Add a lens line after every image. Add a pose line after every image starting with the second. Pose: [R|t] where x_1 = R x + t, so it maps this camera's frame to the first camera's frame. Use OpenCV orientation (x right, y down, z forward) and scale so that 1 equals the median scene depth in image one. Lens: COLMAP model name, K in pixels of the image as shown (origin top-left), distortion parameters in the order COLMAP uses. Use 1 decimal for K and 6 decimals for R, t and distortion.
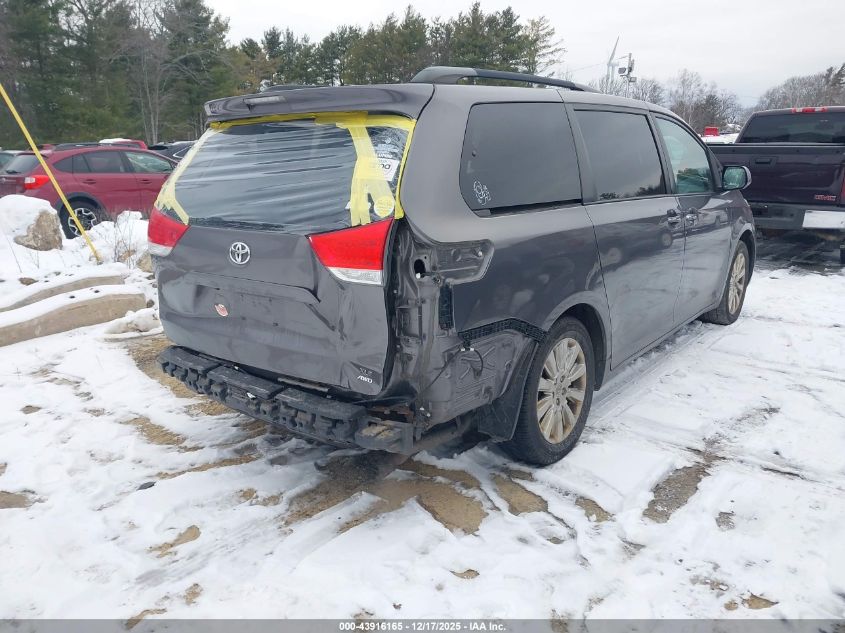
lens RADIAL K [[670.1, 0, 411.1], [0, 670.1, 312.9], [0, 0, 1]] dist [0.023551, -0.005384]
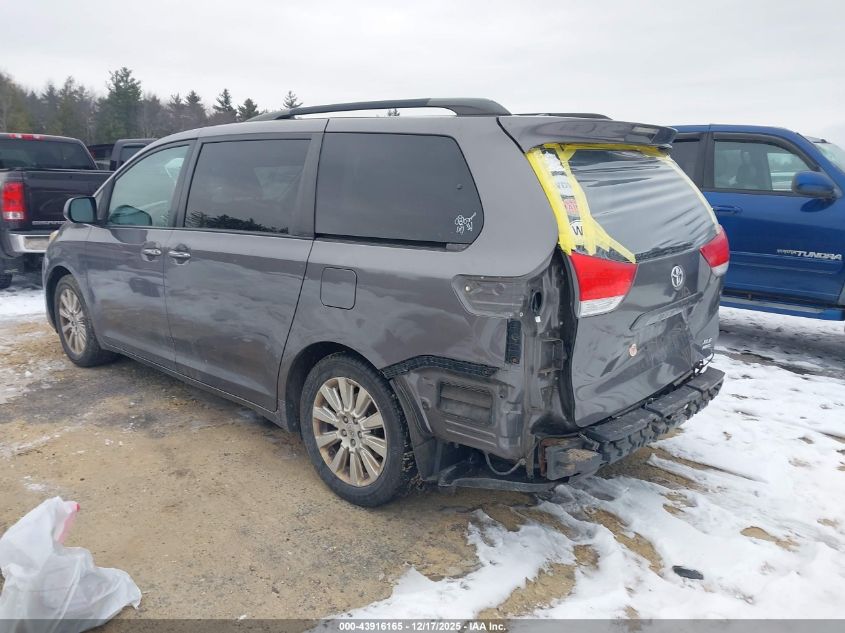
lens RADIAL K [[674.4, 0, 422.5], [0, 674.4, 316.5], [0, 0, 1]] dist [0.031023, -0.040504]
pose [[0.051775, -0.197594, 0.978916, -1.241596], [0.227925, 0.956697, 0.181054, -0.293597], [-0.972301, 0.213745, 0.094569, 1.235485]]
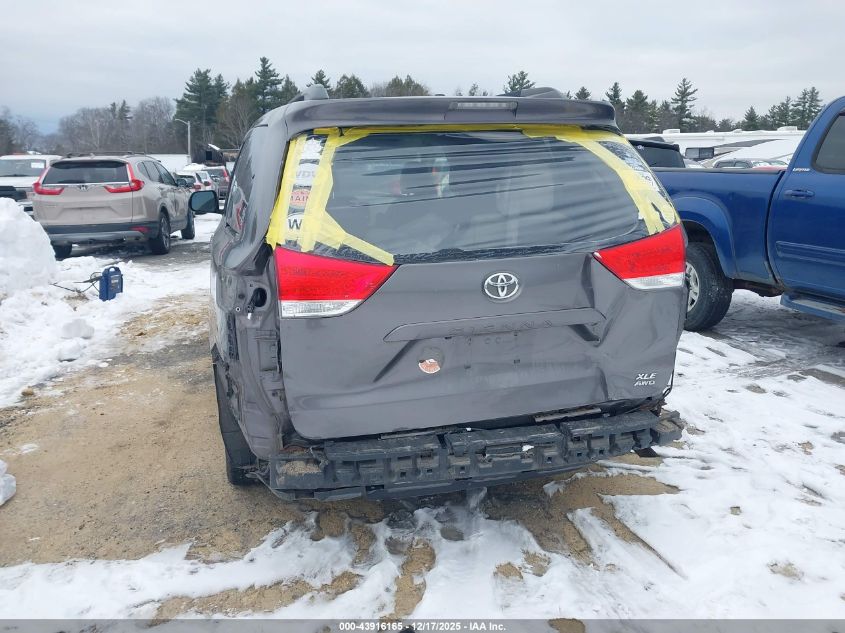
lens RADIAL K [[674.4, 0, 422.5], [0, 674.4, 316.5], [0, 0, 1]] dist [0.031023, -0.040504]
pose [[0.576637, -0.173513, 0.798363, -0.941443], [0.201362, 0.977226, 0.066948, -0.121248], [-0.791798, 0.122155, 0.598443, 0.550403]]
